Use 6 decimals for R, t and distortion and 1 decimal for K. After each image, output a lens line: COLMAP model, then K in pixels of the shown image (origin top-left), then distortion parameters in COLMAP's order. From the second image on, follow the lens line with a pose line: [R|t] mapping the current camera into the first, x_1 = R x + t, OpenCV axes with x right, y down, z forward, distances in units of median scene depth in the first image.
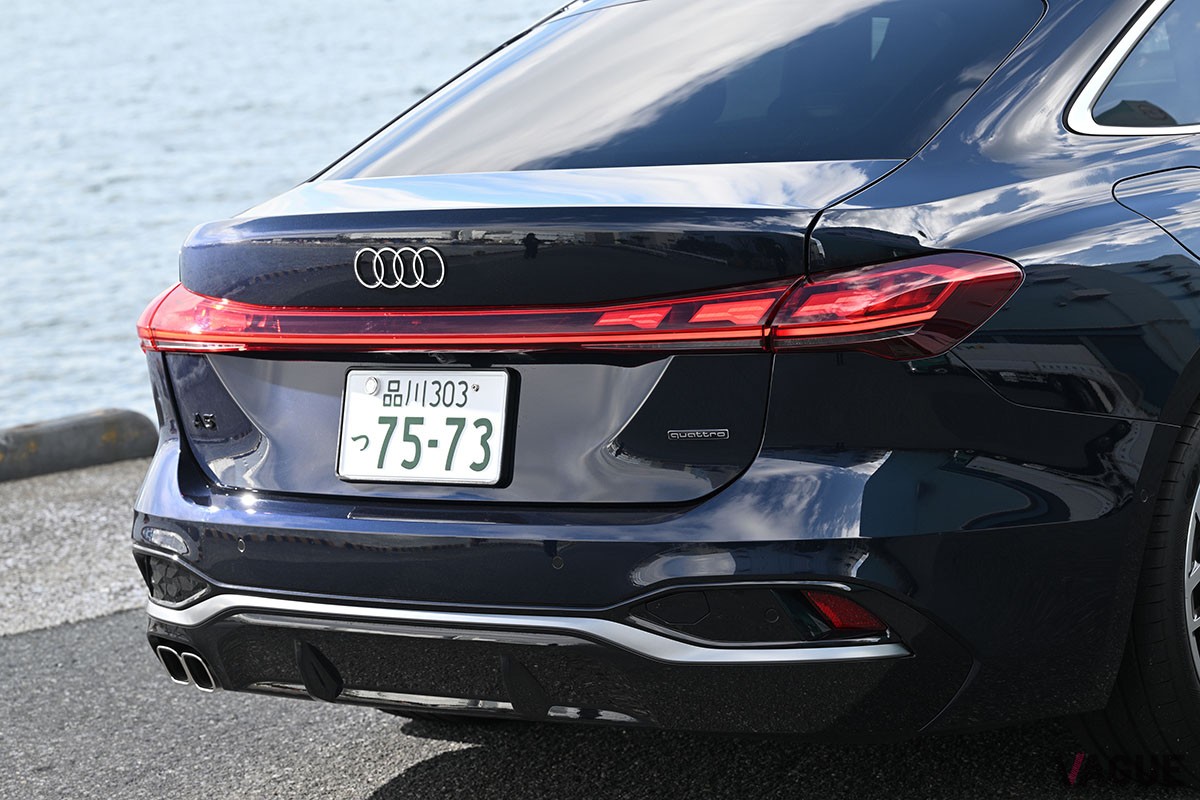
lens RADIAL K [[3530.7, 0, 602.0], [0, 3530.7, 398.0], [0, 0, 1]] dist [-0.144608, 0.000000]
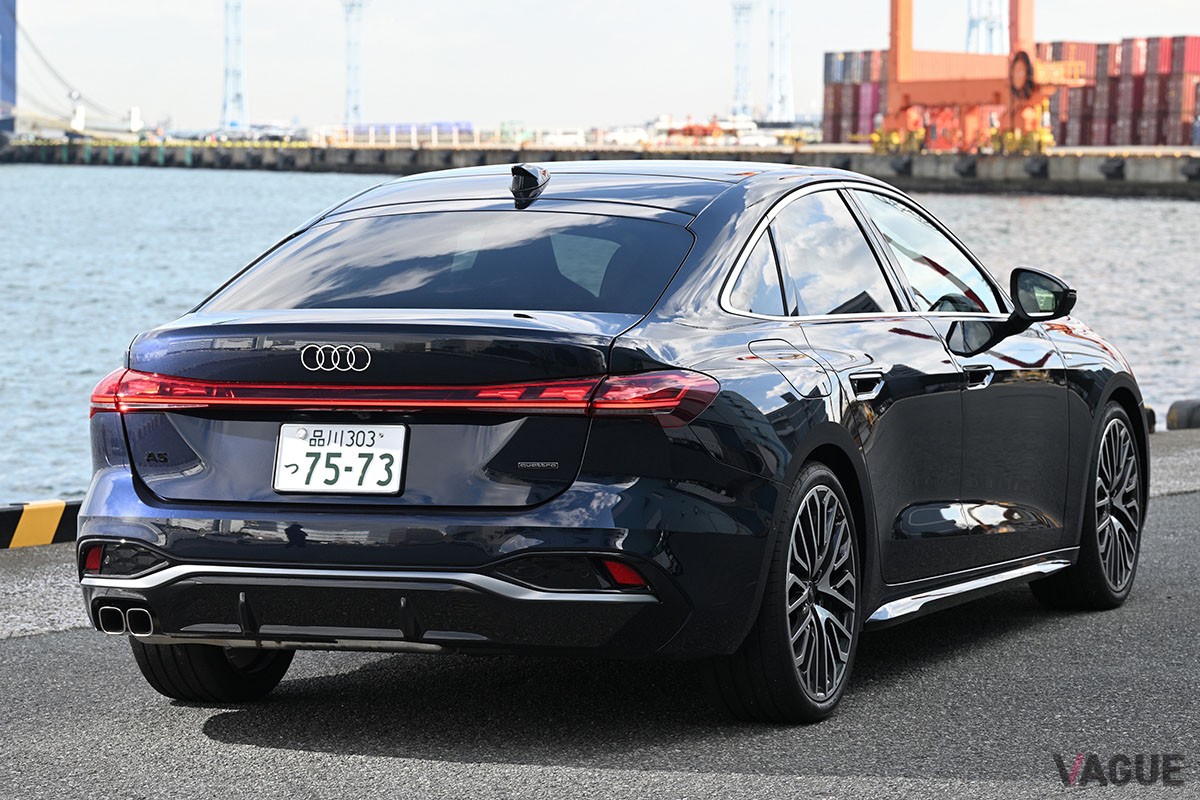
lens RADIAL K [[4172.3, 0, 600.5], [0, 4172.3, 400.8], [0, 0, 1]] dist [0.184049, 0.000000]
pose [[0.946350, 0.073918, 0.314575, -0.539524], [-0.042363, 0.993464, -0.105997, 0.178620], [-0.320354, 0.086984, 0.943296, -0.830619]]
